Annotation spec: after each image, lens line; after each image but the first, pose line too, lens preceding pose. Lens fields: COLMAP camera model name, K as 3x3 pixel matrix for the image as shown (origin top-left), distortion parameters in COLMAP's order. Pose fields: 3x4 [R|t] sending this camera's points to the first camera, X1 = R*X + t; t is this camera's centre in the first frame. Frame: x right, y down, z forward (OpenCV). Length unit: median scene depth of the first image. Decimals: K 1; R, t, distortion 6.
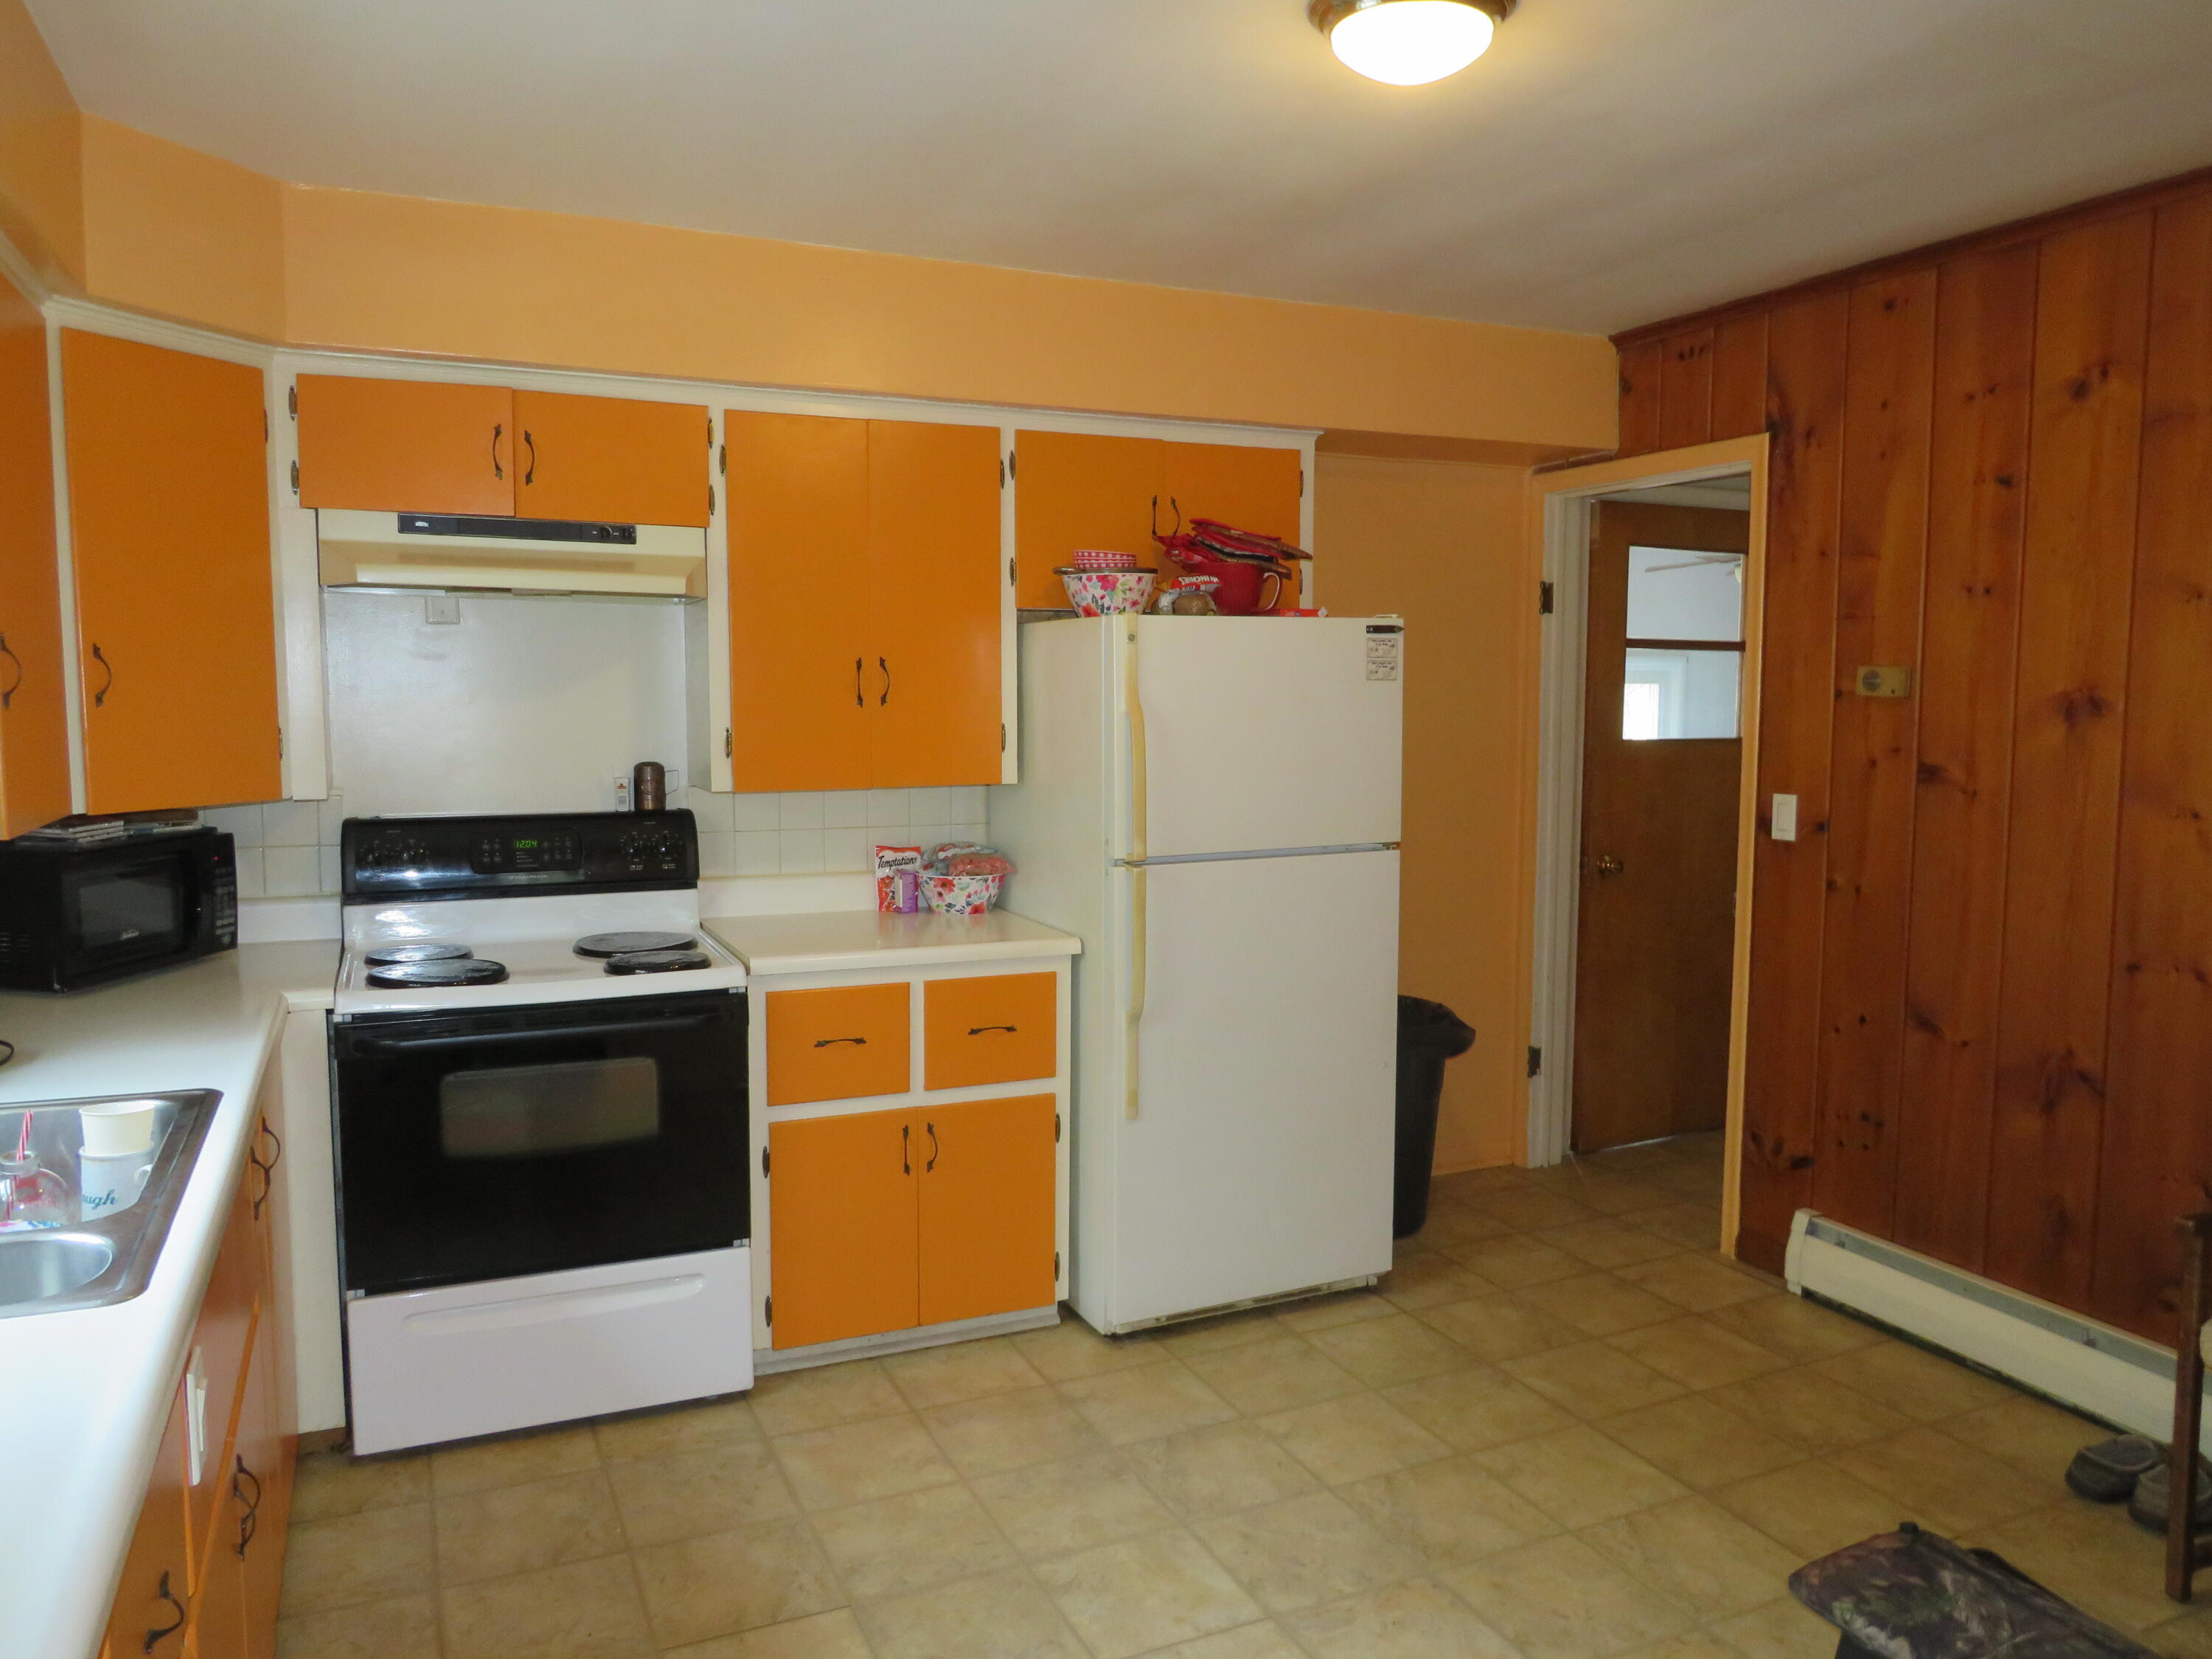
lens RADIAL K [[1572.8, 0, 1103.5], [0, 1572.8, 825.4], [0, 0, 1]] dist [-0.038013, 0.007729]
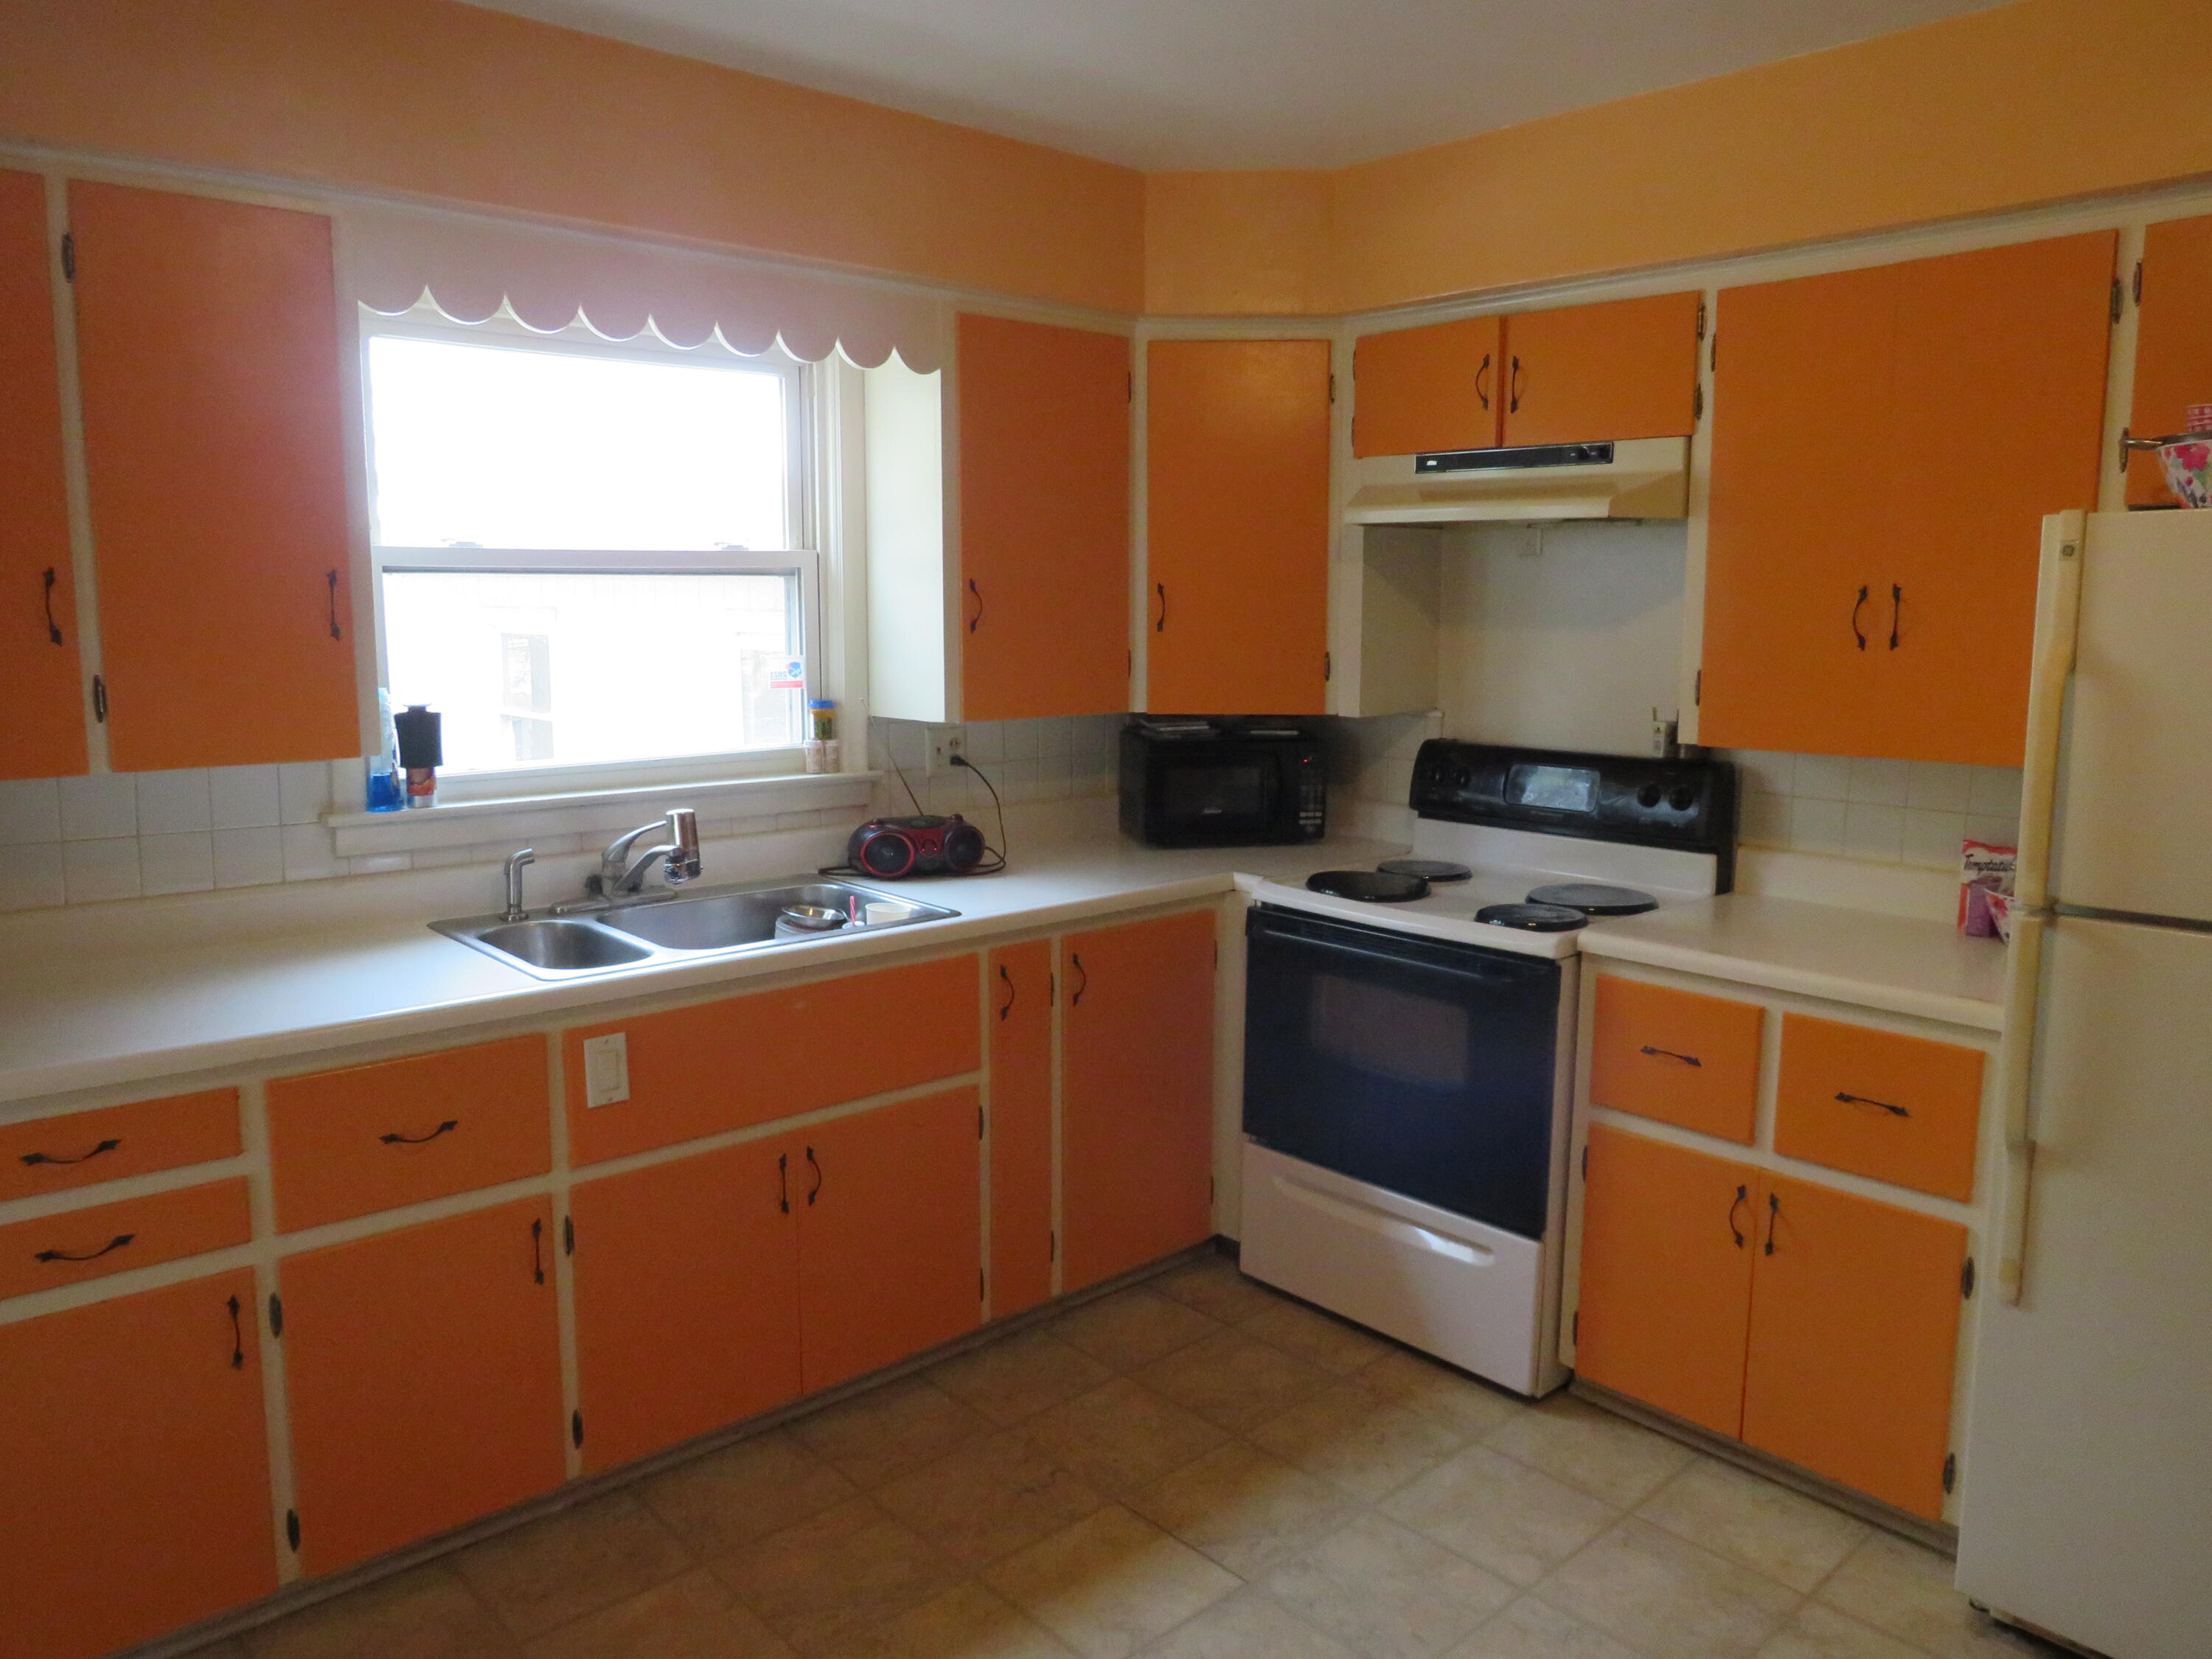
lens RADIAL K [[1572.8, 0, 1102.5], [0, 1572.8, 831.1], [0, 0, 1]] dist [-0.038013, 0.007729]
pose [[0.283380, 0.136038, -0.949310, 0.505994], [-0.081853, 0.989707, 0.117393, -0.050777], [0.955508, 0.044437, 0.291599, 0.463822]]
